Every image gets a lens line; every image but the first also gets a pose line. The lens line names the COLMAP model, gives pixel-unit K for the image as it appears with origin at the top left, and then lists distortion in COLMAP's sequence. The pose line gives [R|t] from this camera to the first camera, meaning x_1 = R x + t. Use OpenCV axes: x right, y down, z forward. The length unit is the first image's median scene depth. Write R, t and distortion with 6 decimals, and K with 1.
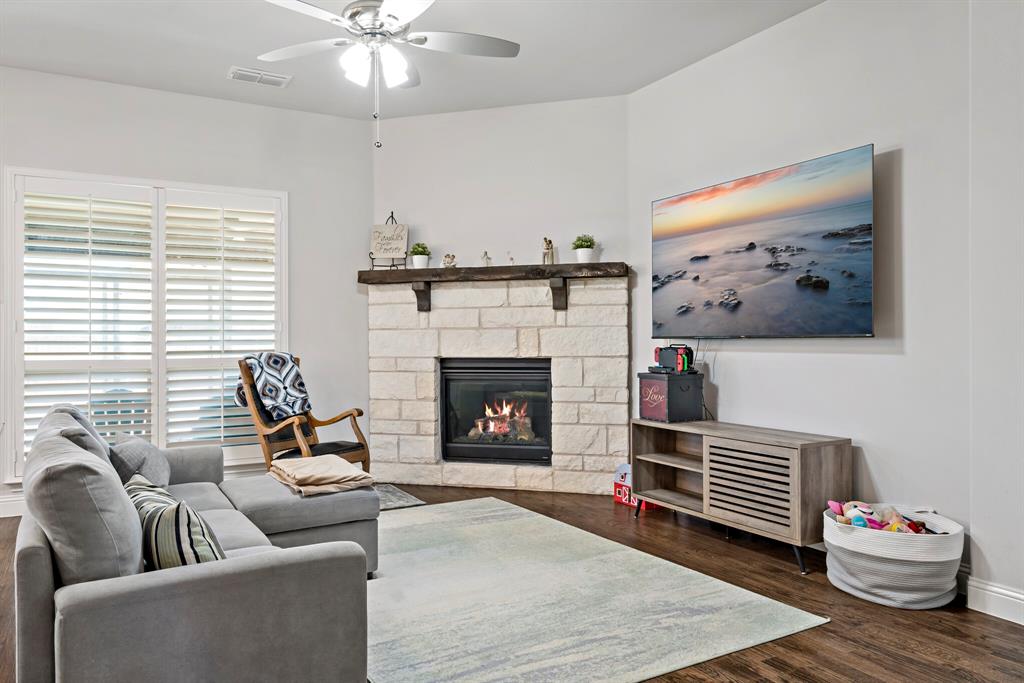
lens RADIAL K [[743.8, 0, 520.2], [0, 743.8, 339.9], [0, 0, 1]] dist [0.008019, -0.004584]
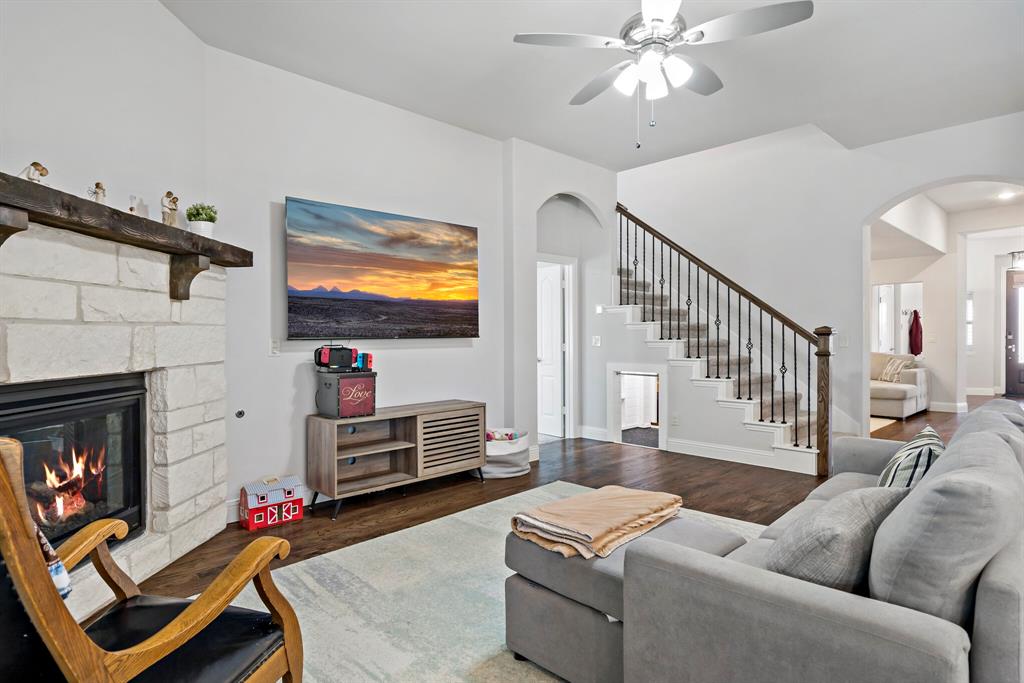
lens RADIAL K [[559.3, 0, 514.4], [0, 559.3, 338.8], [0, 0, 1]] dist [0.013376, -0.003037]
pose [[-0.272063, 0.000643, 0.962279, -0.533656], [0.005835, 0.999982, 0.000982, -0.002003], [-0.962262, 0.005882, -0.272062, 0.821894]]
